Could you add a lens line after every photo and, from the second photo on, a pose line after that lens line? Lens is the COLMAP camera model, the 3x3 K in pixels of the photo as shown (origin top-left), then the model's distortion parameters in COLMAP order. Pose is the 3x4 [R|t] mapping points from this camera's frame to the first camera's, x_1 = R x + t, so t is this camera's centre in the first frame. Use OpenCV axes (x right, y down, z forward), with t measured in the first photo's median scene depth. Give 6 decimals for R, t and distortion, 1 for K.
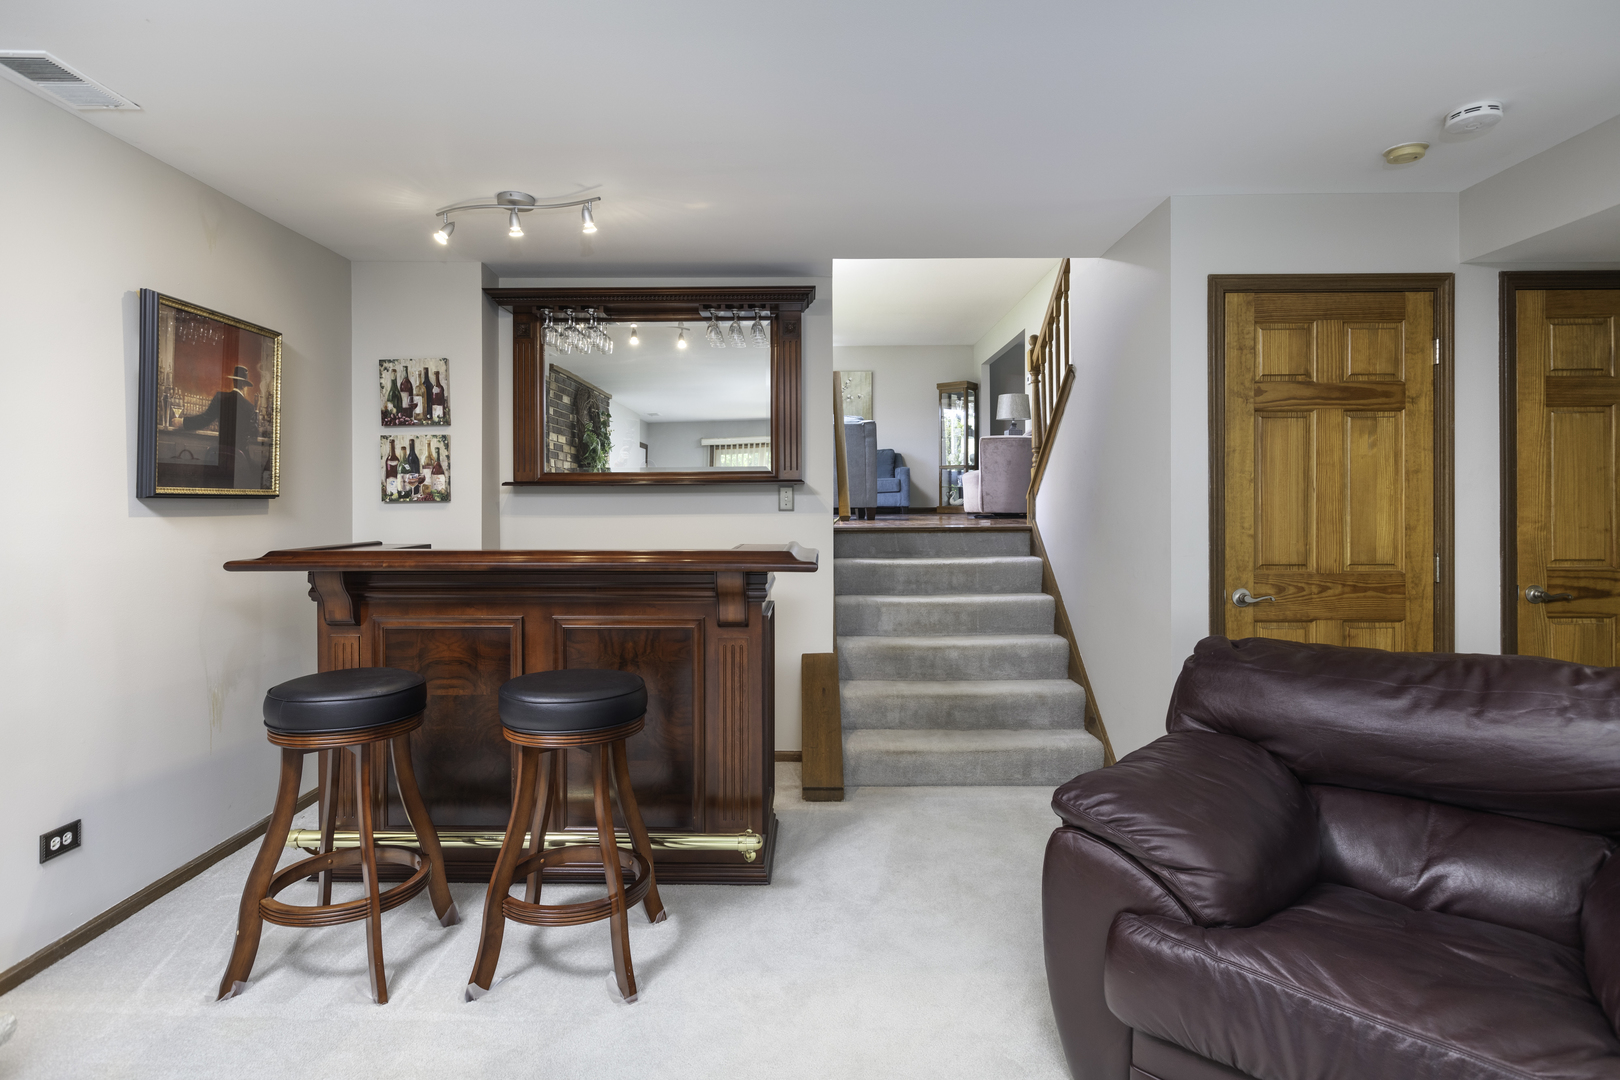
lens RADIAL K [[837.4, 0, 802.2], [0, 837.4, 517.7], [0, 0, 1]] dist [0.005289, 0.000536]
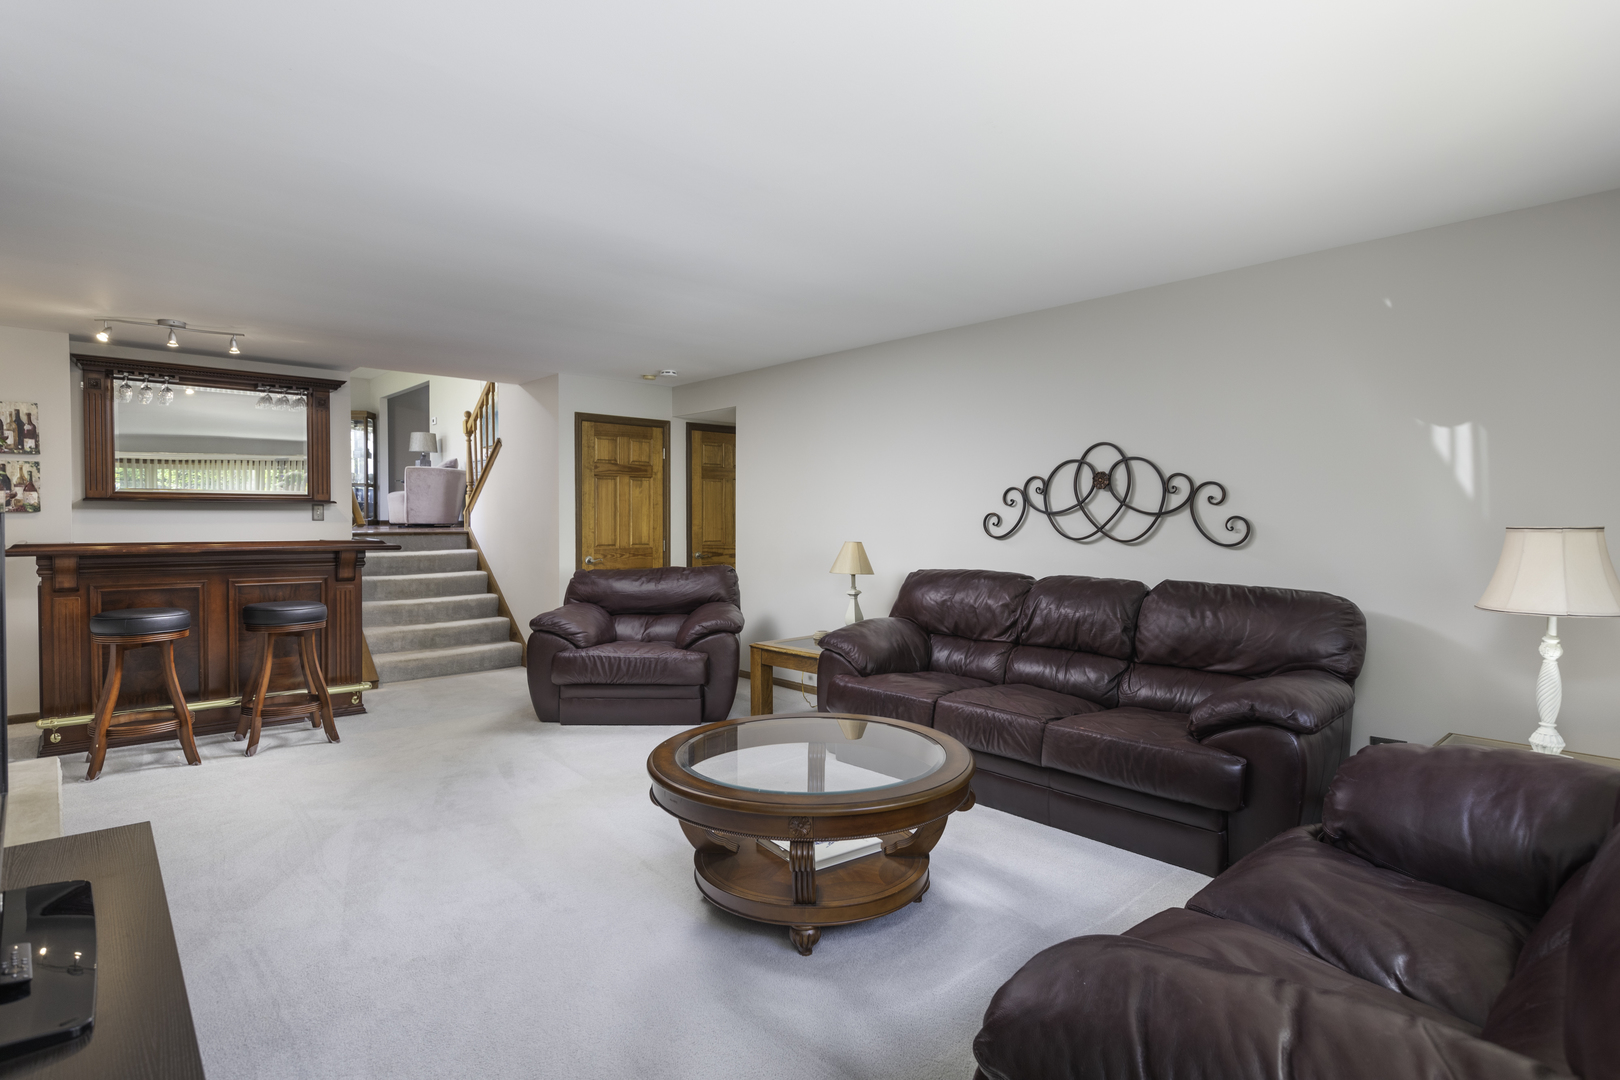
lens RADIAL K [[837.4, 0, 802.2], [0, 837.4, 517.7], [0, 0, 1]] dist [0.005289, 0.000536]
pose [[0.736355, 0.005907, 0.676569, -0.525800], [0.005218, 0.999883, -0.014409, 0.017681], [-0.676575, 0.014140, 0.736238, -0.950020]]
